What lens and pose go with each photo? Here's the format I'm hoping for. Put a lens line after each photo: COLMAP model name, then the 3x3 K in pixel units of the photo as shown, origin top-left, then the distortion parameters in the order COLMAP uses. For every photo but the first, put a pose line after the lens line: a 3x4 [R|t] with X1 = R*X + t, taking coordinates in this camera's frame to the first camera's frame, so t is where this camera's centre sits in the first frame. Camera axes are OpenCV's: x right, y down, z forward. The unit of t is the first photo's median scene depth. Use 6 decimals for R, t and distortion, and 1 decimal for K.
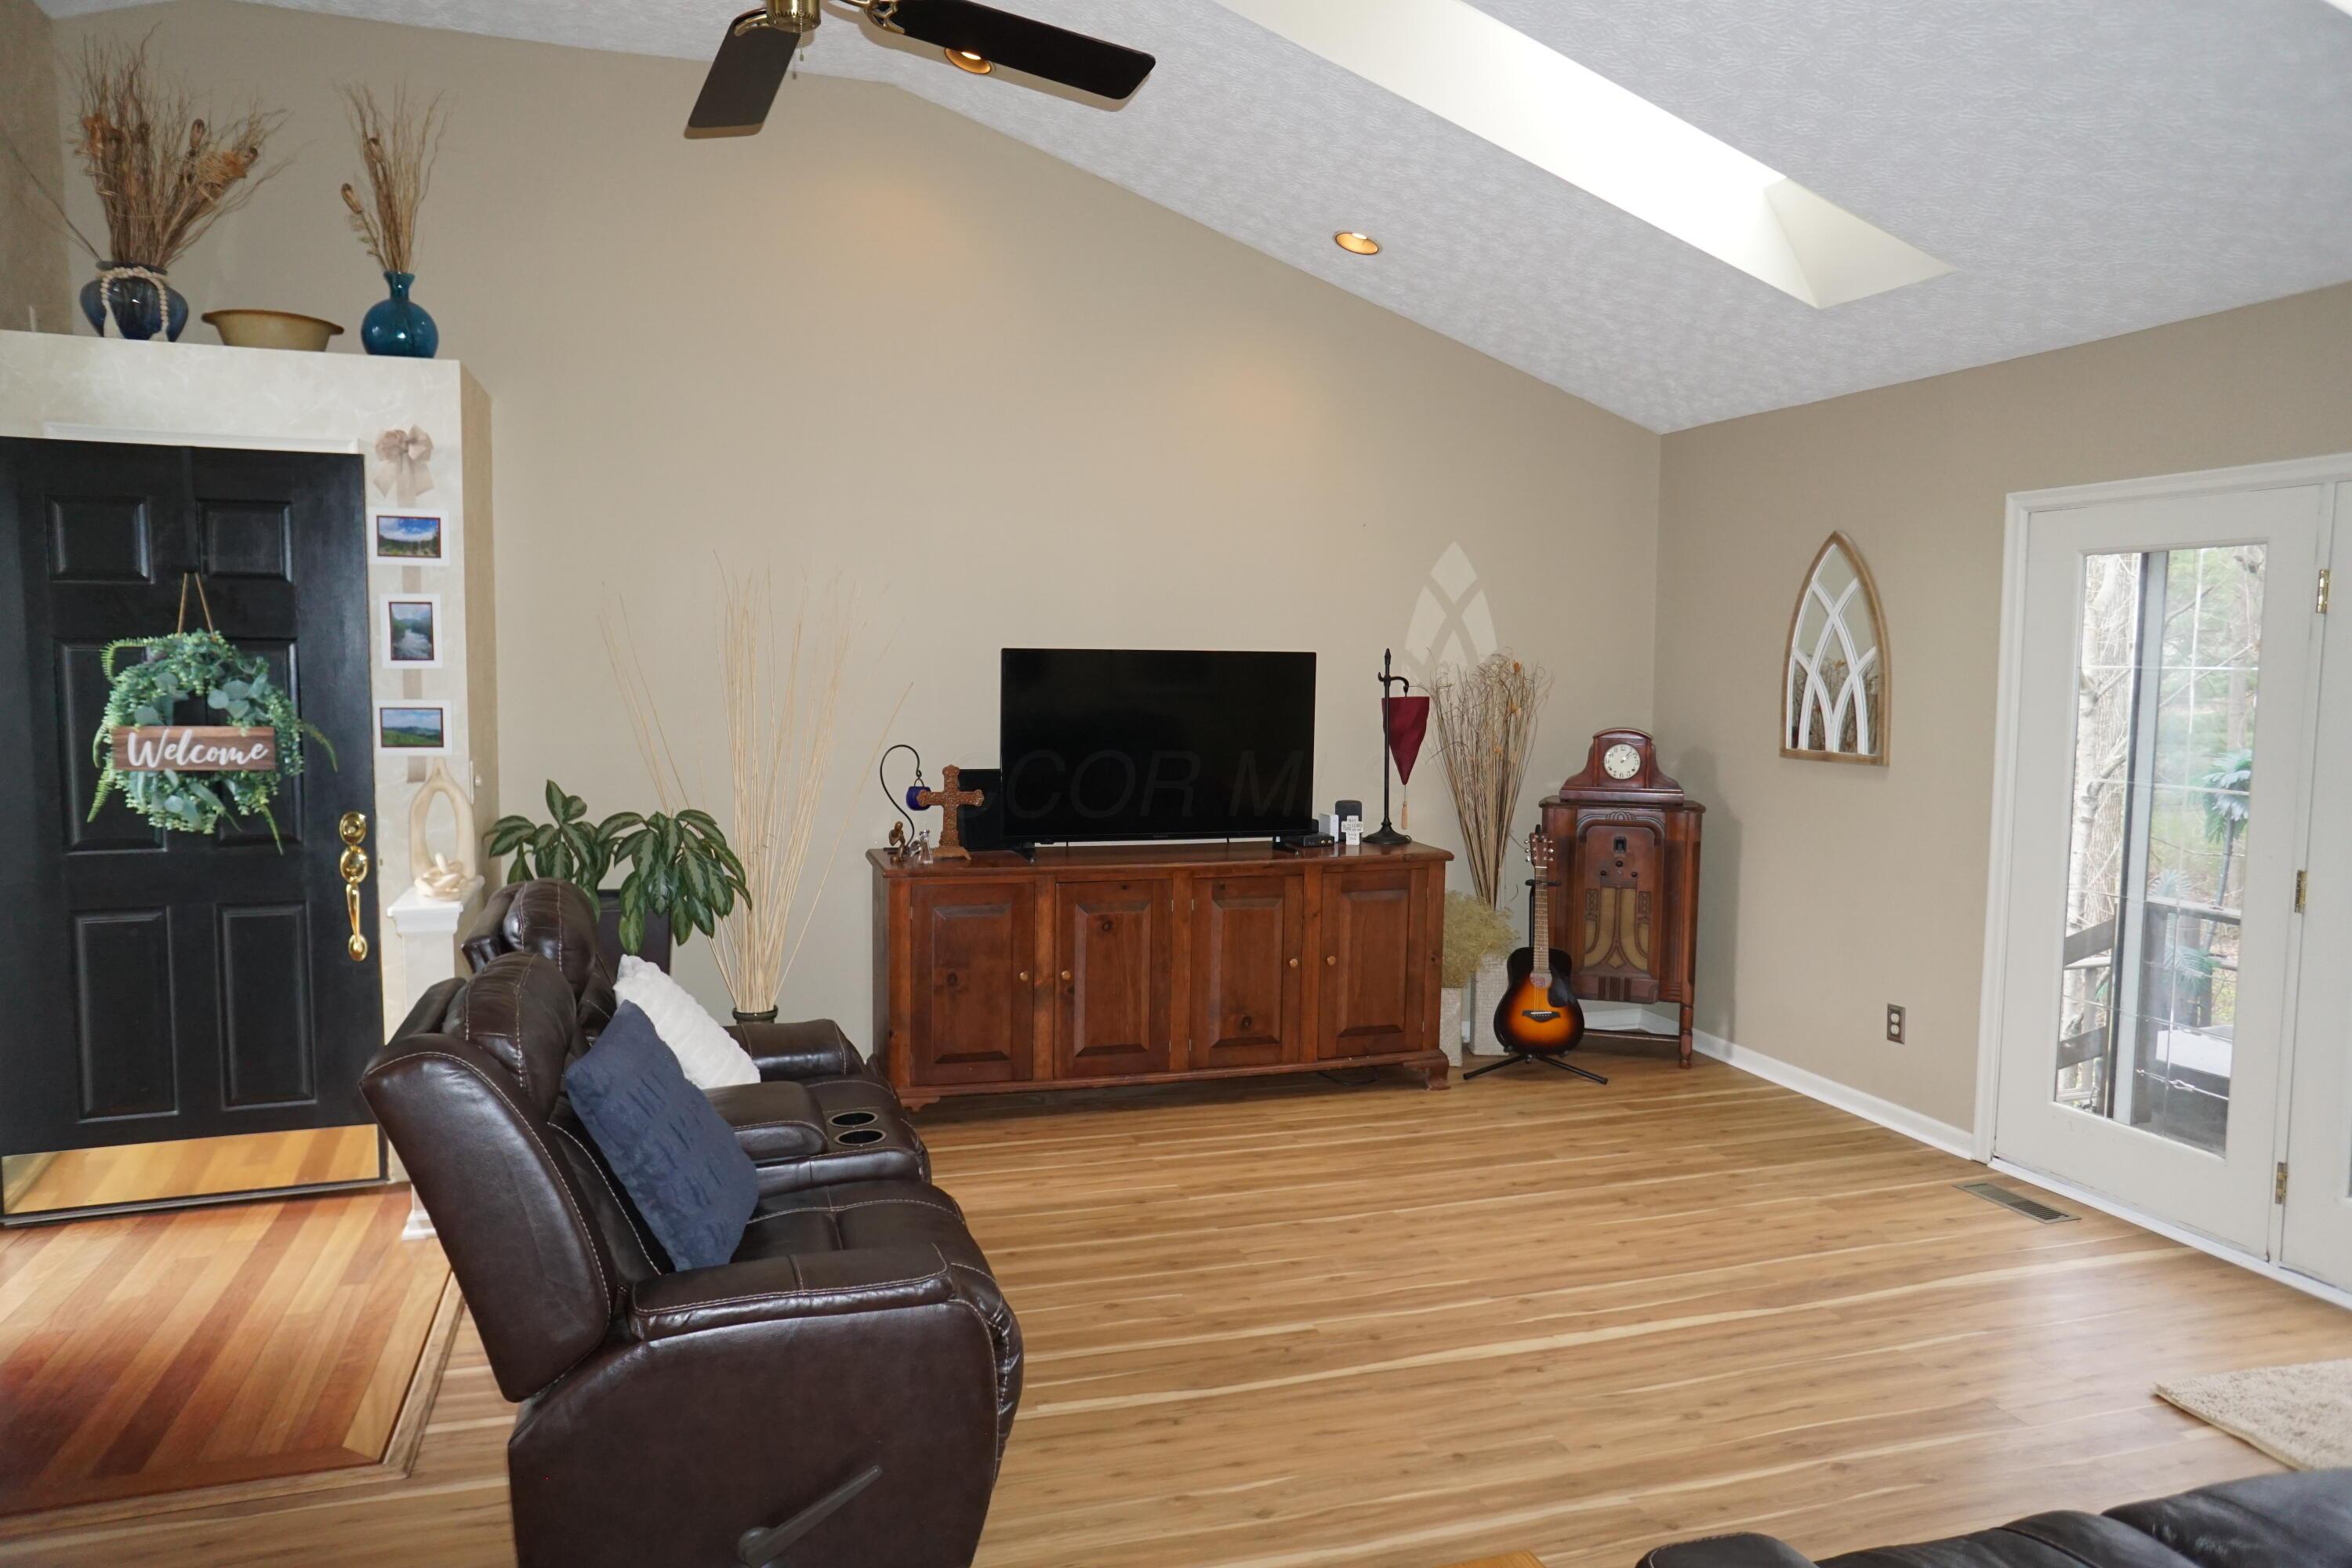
lens RADIAL K [[1593.2, 0, 1170.2], [0, 1593.2, 779.7], [0, 0, 1]] dist [-0.067393, 0.093417]
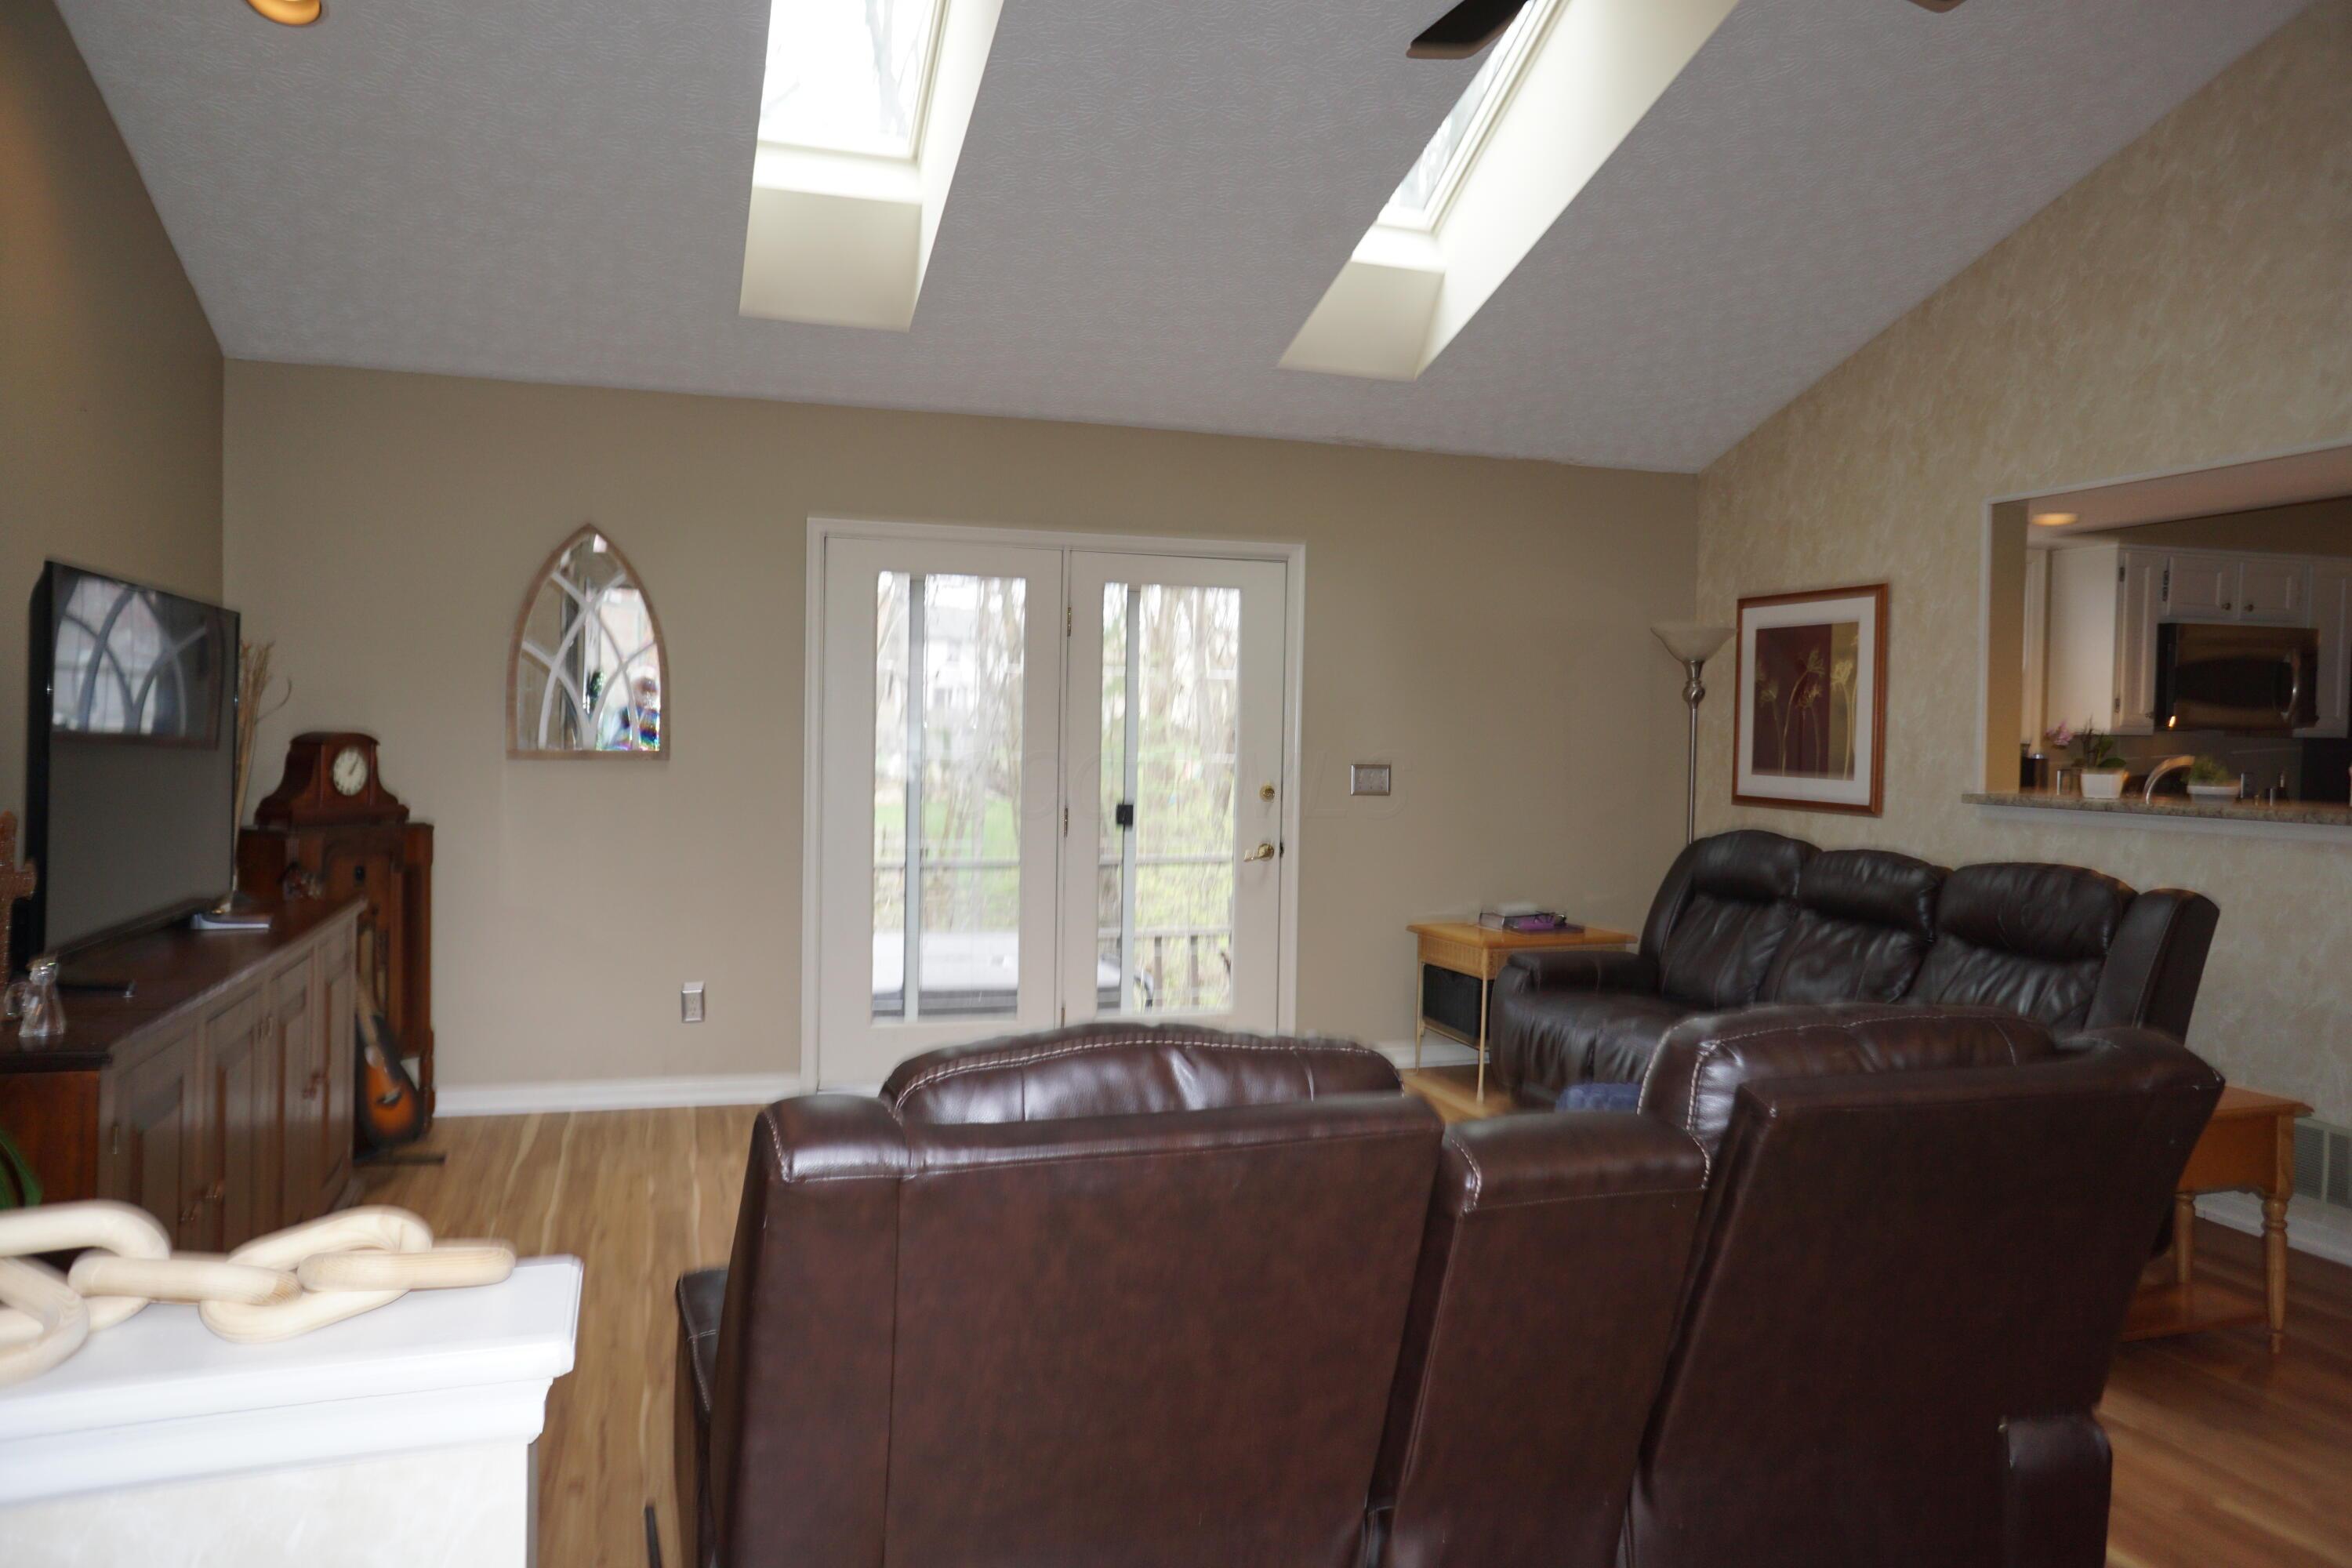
lens RADIAL K [[1593.2, 0, 1170.2], [0, 1593.2, 779.7], [0, 0, 1]] dist [-0.067393, 0.093417]
pose [[-0.012364, -0.036164, 0.999269, -0.600712], [0.060504, 0.997488, 0.036848, -0.013947], [-0.998091, 0.060915, -0.010145, 0.699208]]
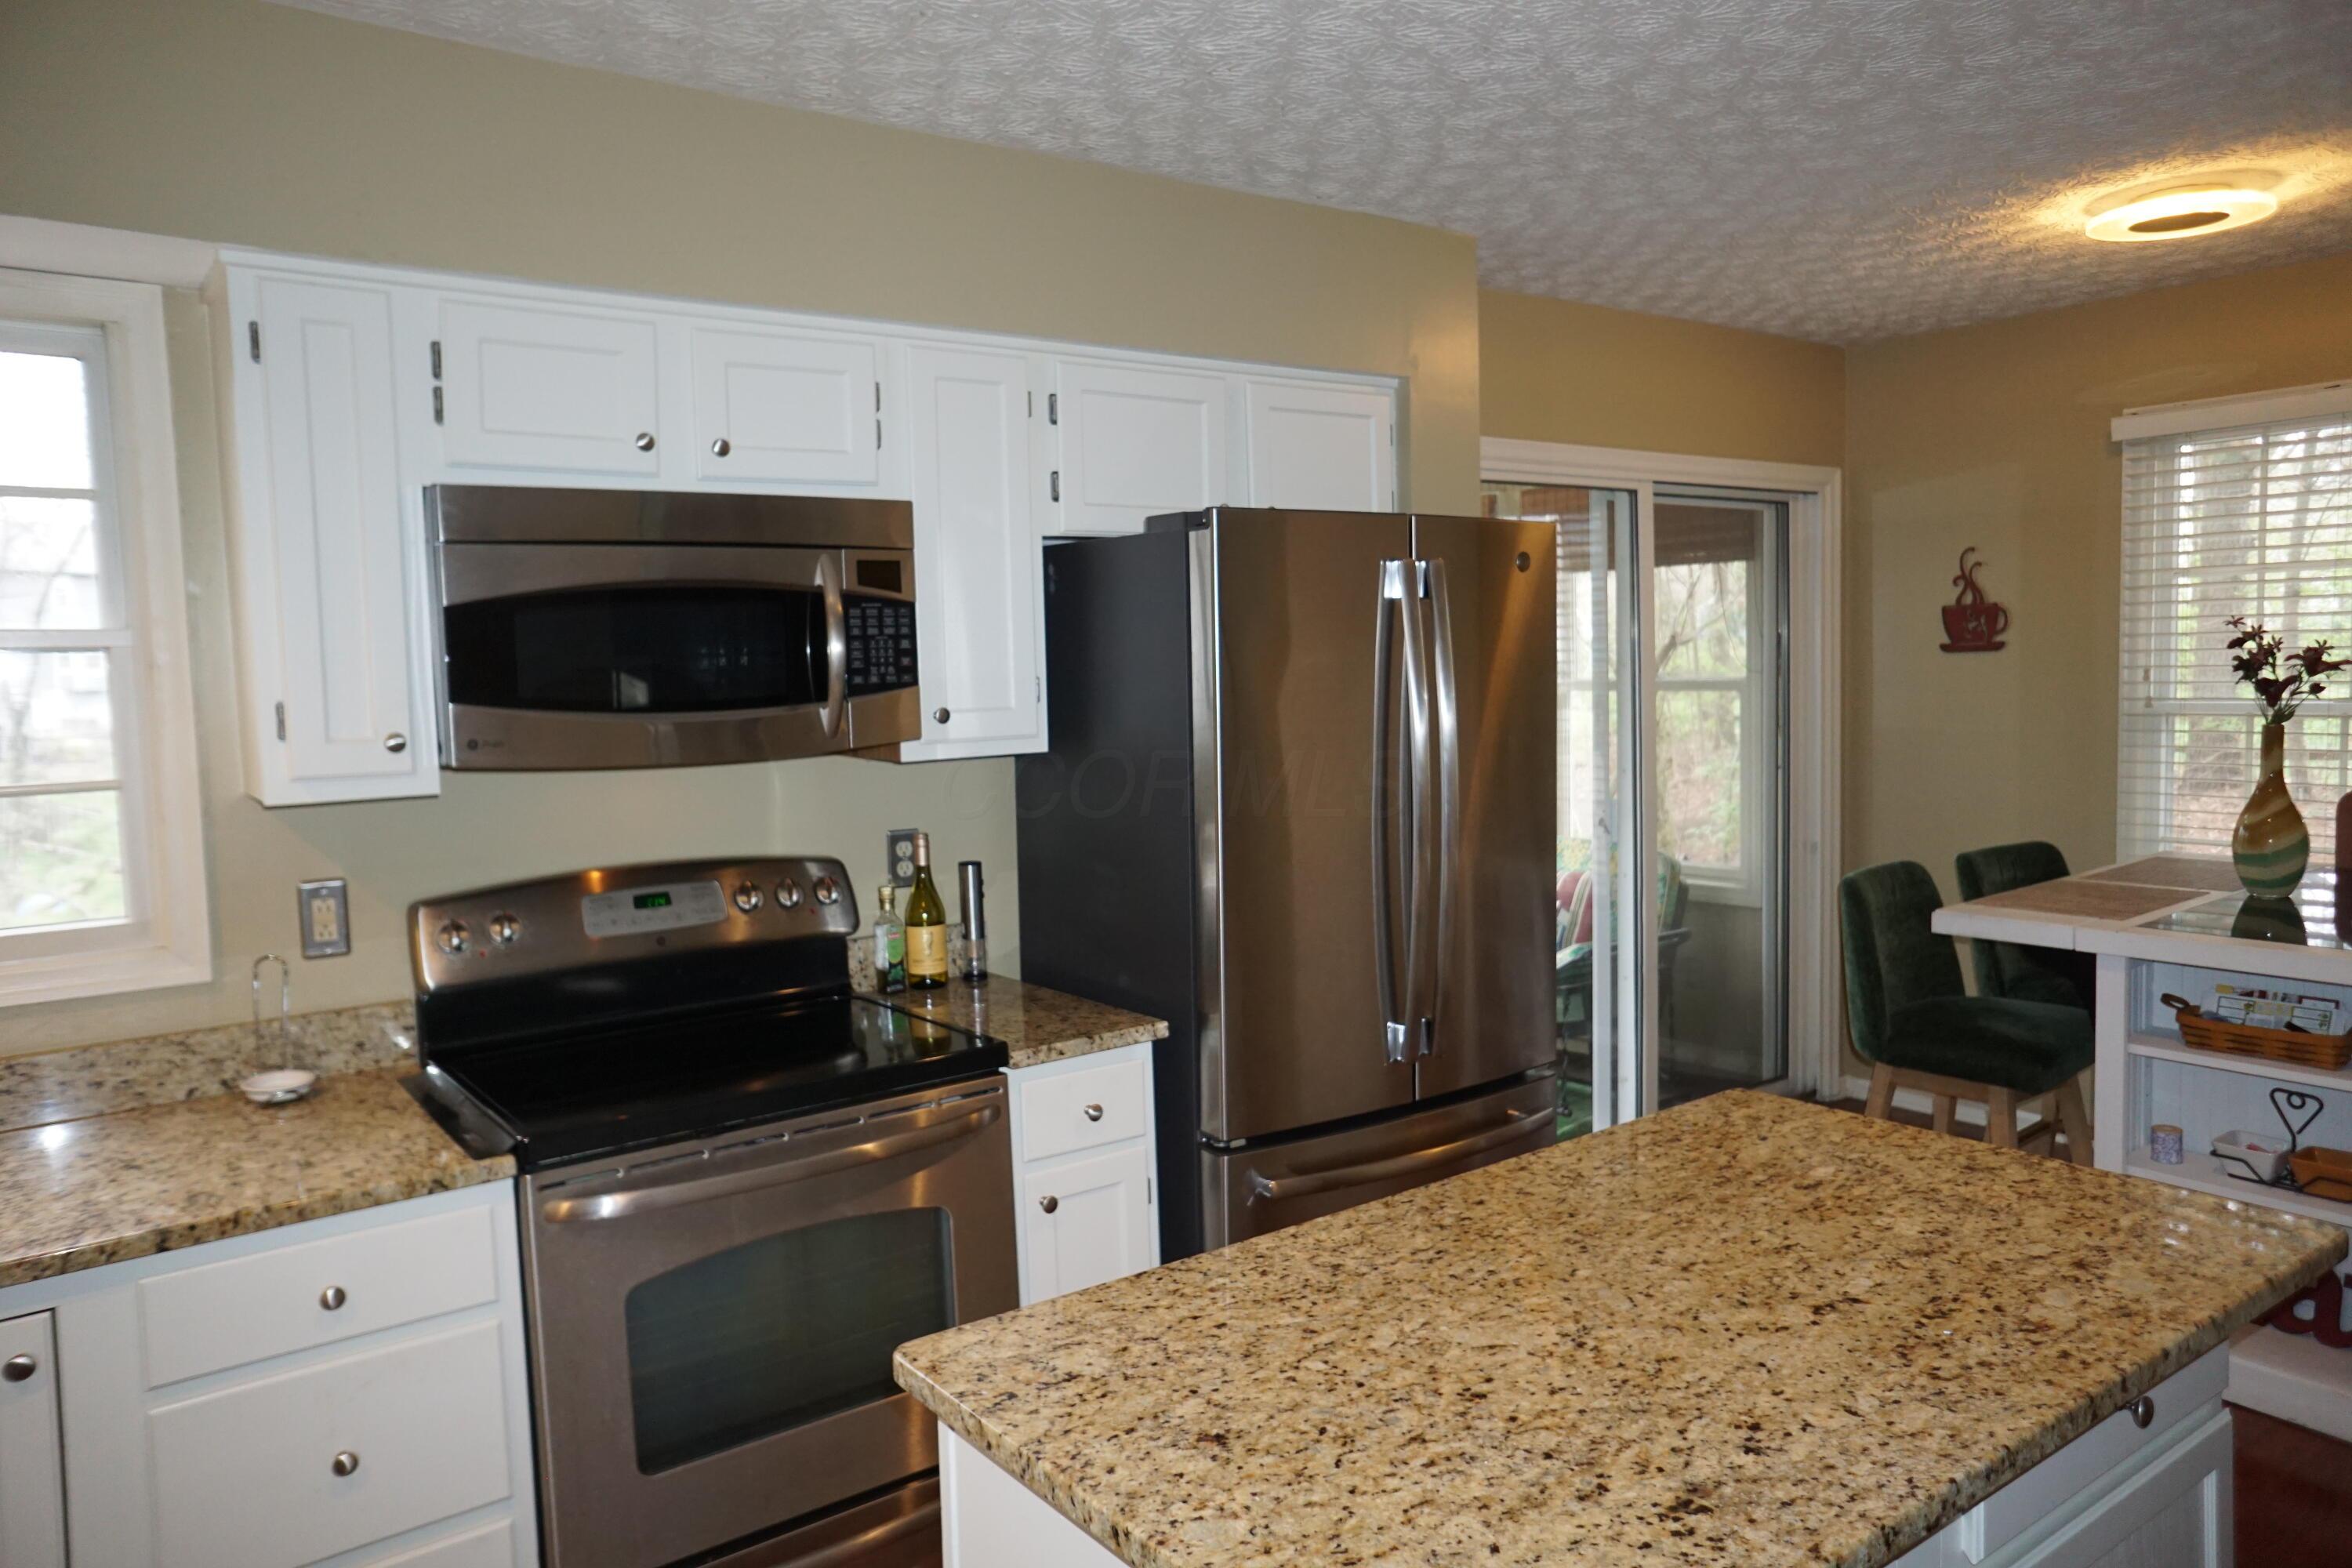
lens RADIAL K [[1593.2, 0, 1170.2], [0, 1593.2, 779.7], [0, 0, 1]] dist [-0.067393, 0.093417]
pose [[-0.334652, -0.068998, 0.939812, 0.126733], [0.095543, 0.989692, 0.106681, 0.011105], [-0.937486, 0.125494, -0.324610, -0.135742]]
